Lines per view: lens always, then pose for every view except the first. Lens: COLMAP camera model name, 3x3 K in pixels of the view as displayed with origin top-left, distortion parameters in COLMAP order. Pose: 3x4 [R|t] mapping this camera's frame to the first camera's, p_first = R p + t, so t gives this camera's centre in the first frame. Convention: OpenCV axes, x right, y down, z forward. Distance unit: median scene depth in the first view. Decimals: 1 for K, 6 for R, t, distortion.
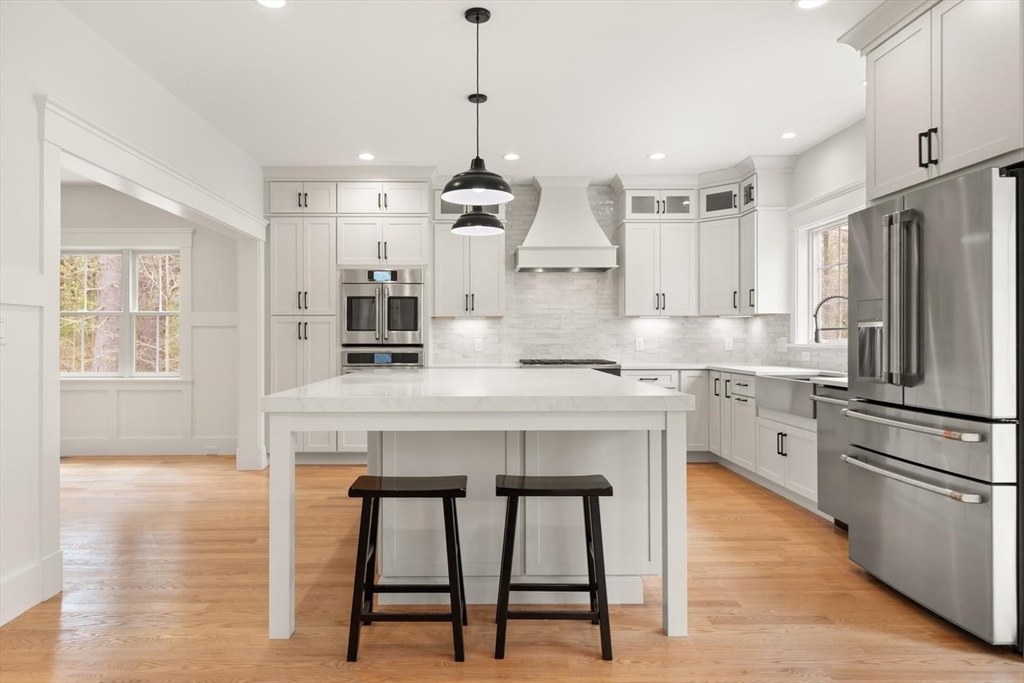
lens RADIAL K [[638.0, 0, 482.5], [0, 638.0, 336.6], [0, 0, 1]] dist [0.019002, -0.001729]
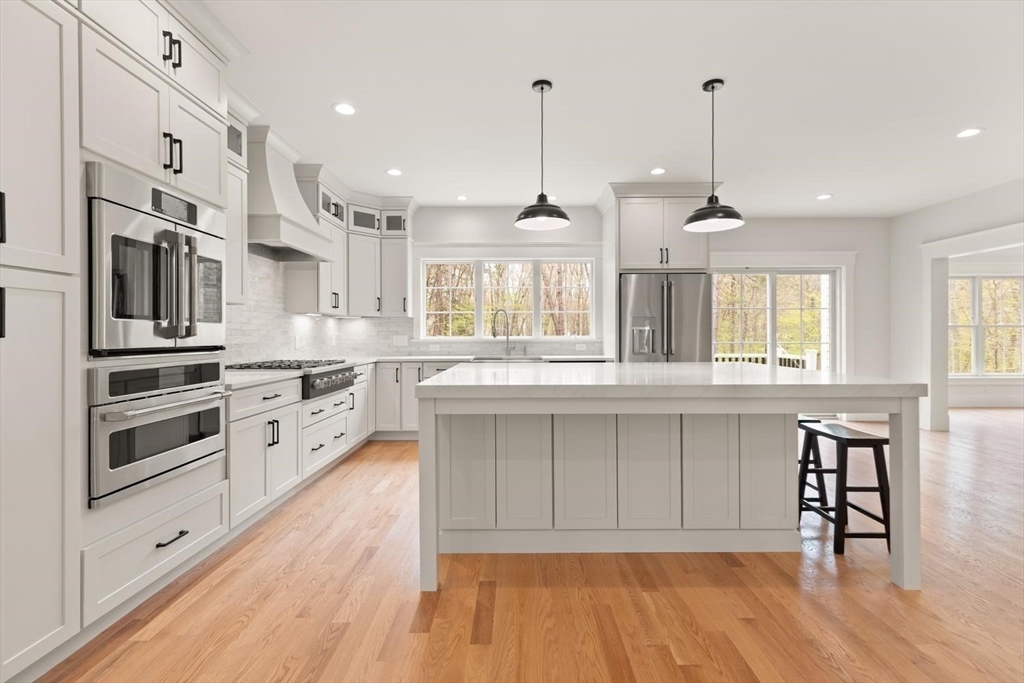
lens RADIAL K [[466.9, 0, 516.0], [0, 466.9, 335.7], [0, 0, 1]] dist [0.009371, -0.000248]
pose [[0.010730, -0.000689, 0.999942, -0.506203], [0.000877, 0.999999, 0.000680, 0.002518], [-0.999942, 0.000869, 0.010731, 0.730173]]
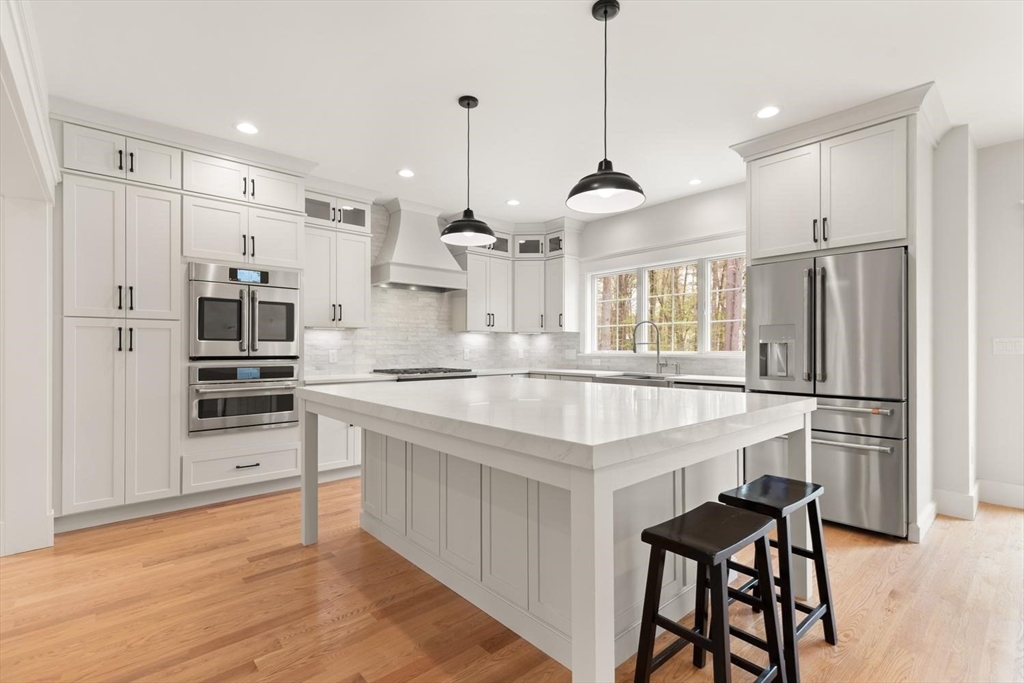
lens RADIAL K [[466.0, 0, 516.1], [0, 466.0, 346.3], [0, 0, 1]] dist [0.013731, -0.000324]
pose [[0.753083, 0.004573, 0.657909, -0.295688], [-0.003121, 0.999989, -0.003379, -0.000733], [-0.657918, 0.000491, 0.753089, 0.296630]]
